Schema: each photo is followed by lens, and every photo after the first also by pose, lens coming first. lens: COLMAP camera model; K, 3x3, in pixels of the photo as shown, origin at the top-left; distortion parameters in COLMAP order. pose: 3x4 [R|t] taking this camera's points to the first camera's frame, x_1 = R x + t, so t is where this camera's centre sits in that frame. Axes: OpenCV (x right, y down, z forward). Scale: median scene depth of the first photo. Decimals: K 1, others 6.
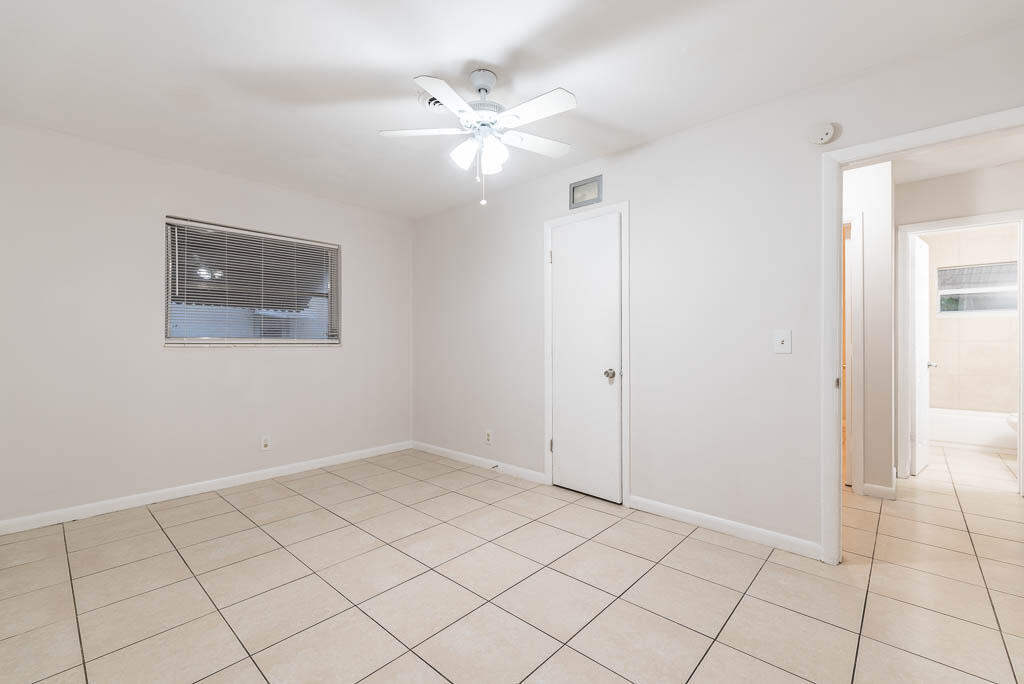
lens RADIAL K [[435.0, 0, 509.5], [0, 435.0, 341.0], [0, 0, 1]] dist [0.001295, 0.000229]
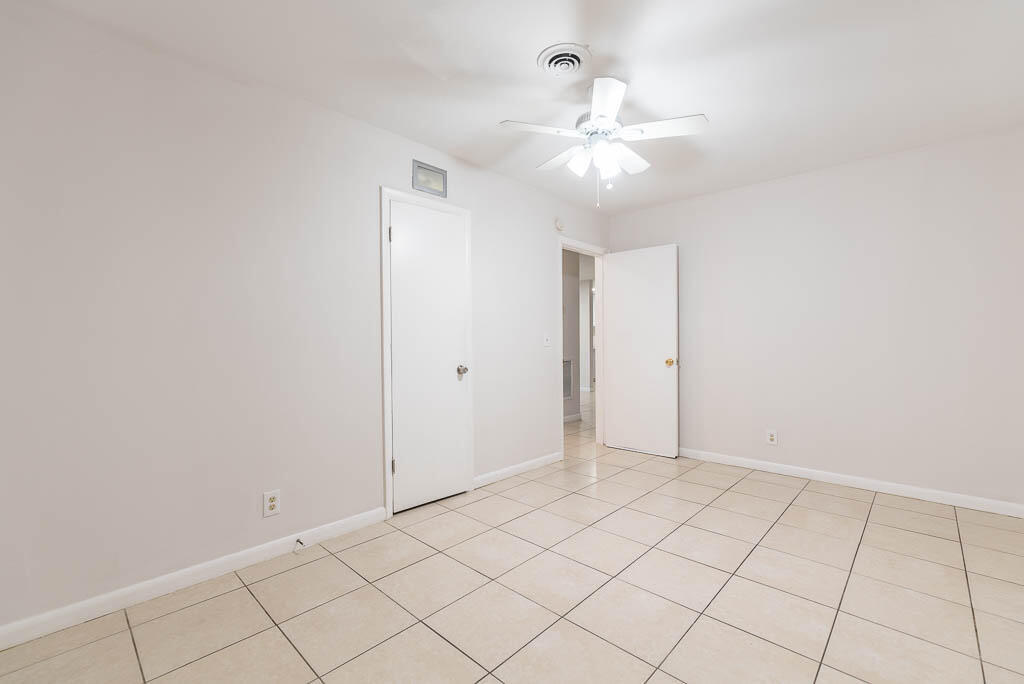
lens RADIAL K [[435.0, 0, 509.5], [0, 435.0, 341.0], [0, 0, 1]] dist [0.001295, 0.000229]
pose [[0.014738, -0.000275, 0.999891, -0.767498], [0.000721, 1.000000, 0.000264, 0.005630], [-0.999891, 0.000717, 0.014739, 0.829184]]
